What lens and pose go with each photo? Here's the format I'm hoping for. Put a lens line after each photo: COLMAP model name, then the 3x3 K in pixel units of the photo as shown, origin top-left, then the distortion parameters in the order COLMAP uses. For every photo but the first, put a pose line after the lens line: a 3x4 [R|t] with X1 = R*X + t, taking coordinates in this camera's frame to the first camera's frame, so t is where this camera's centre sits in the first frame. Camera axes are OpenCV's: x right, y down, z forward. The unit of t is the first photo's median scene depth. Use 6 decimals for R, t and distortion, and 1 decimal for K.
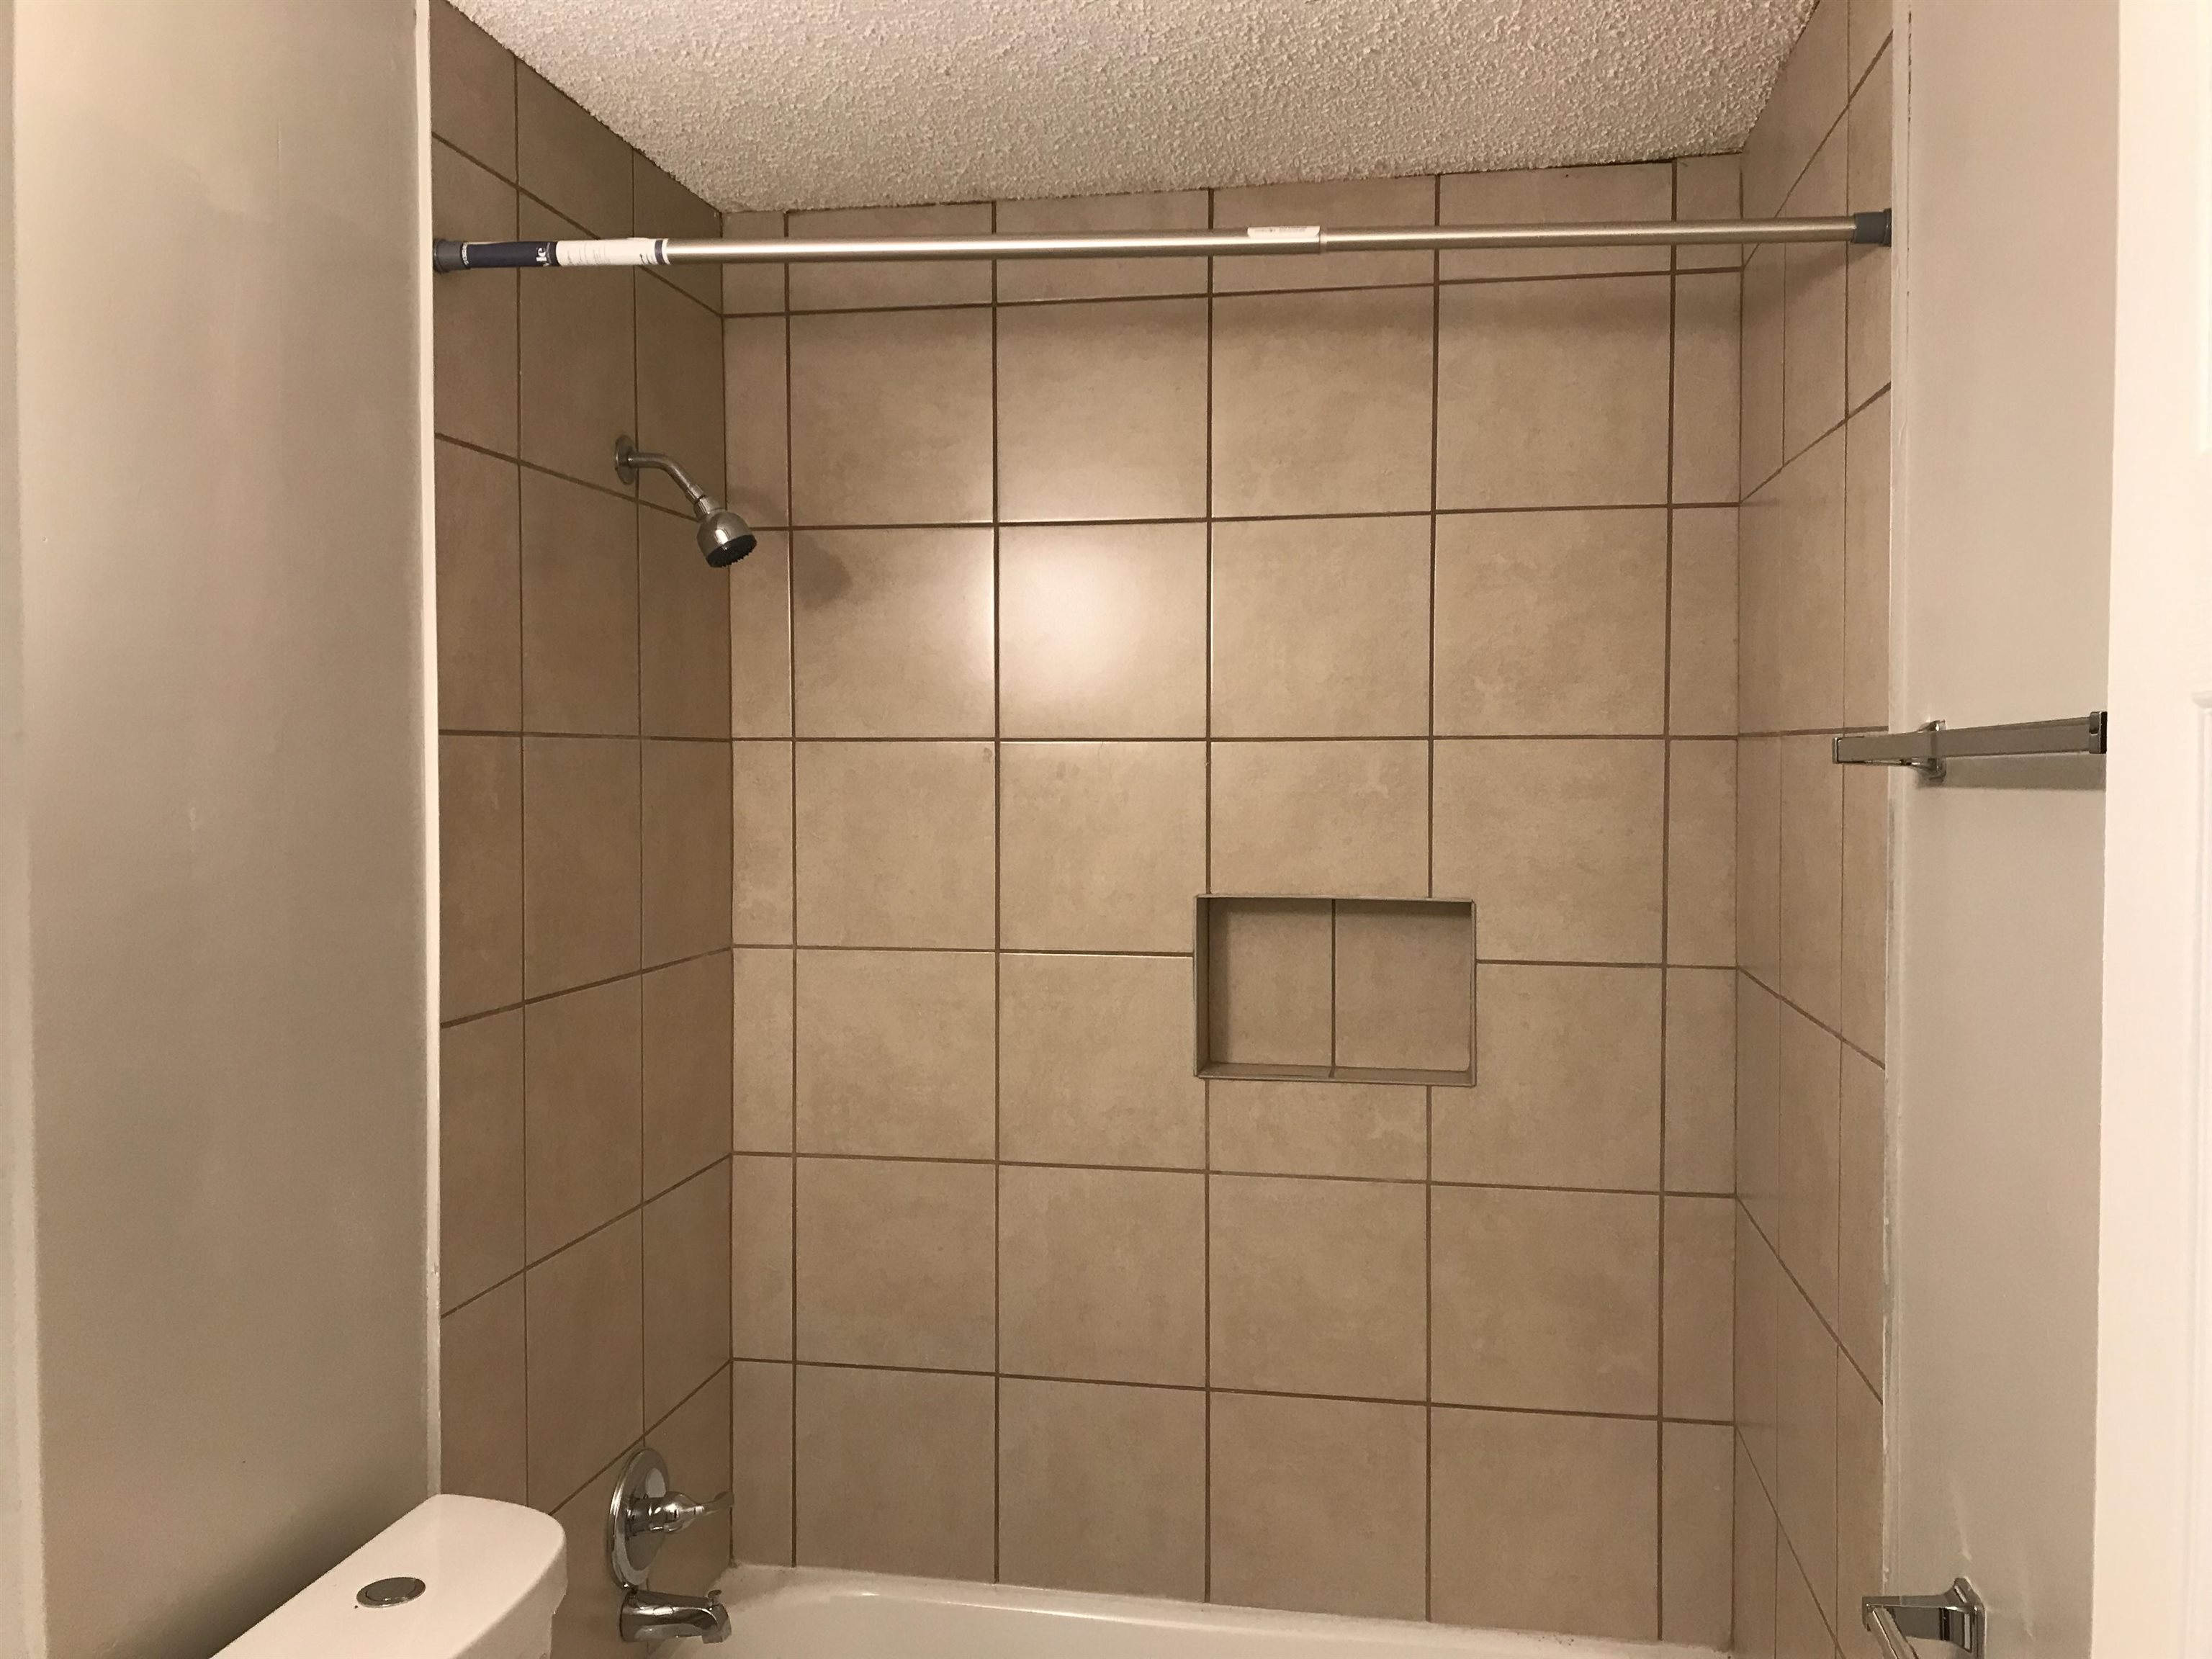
lens RADIAL K [[1831.2, 0, 1111.1], [0, 1831.2, 825.2], [0, 0, 1]] dist [0.061041, -0.065042]
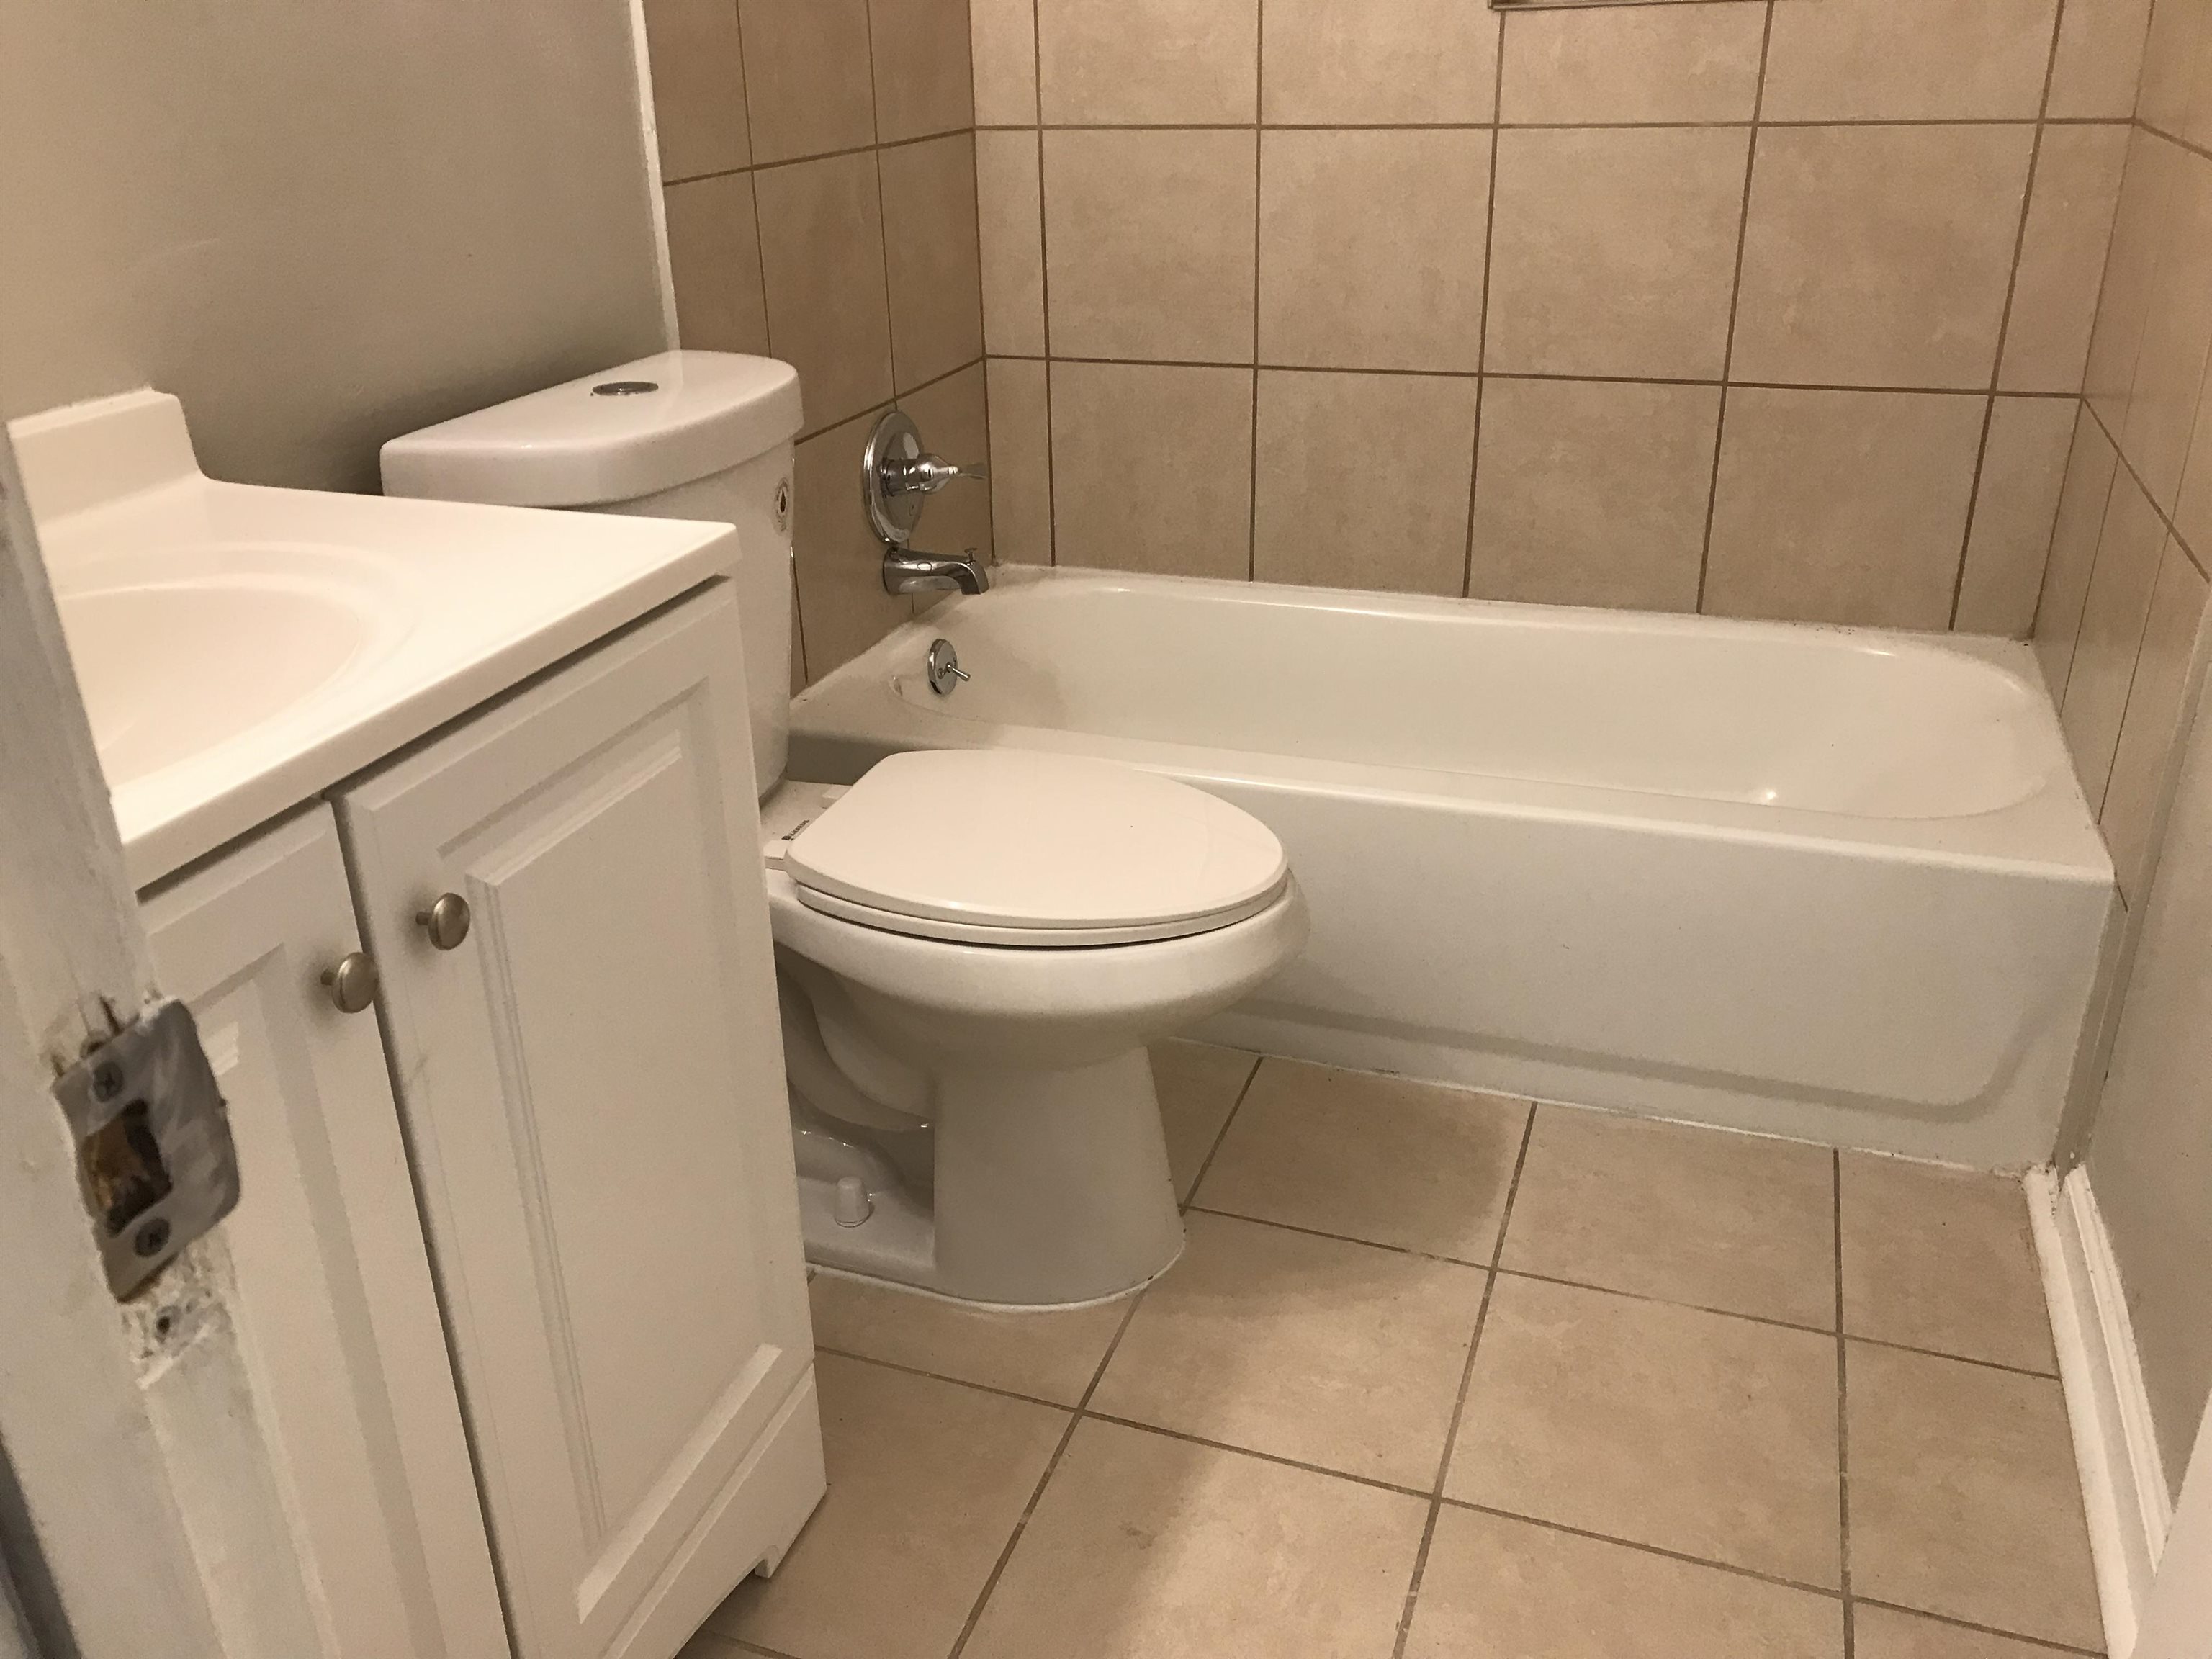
lens RADIAL K [[1831.2, 0, 1115.7], [0, 1831.2, 814.1], [0, 0, 1]] dist [0.061041, -0.065042]
pose [[0.988594, 0.043216, -0.144269, 0.014047], [0.013345, 0.929037, 0.369747, 0.164779], [0.150010, -0.367455, 0.917864, 0.032806]]
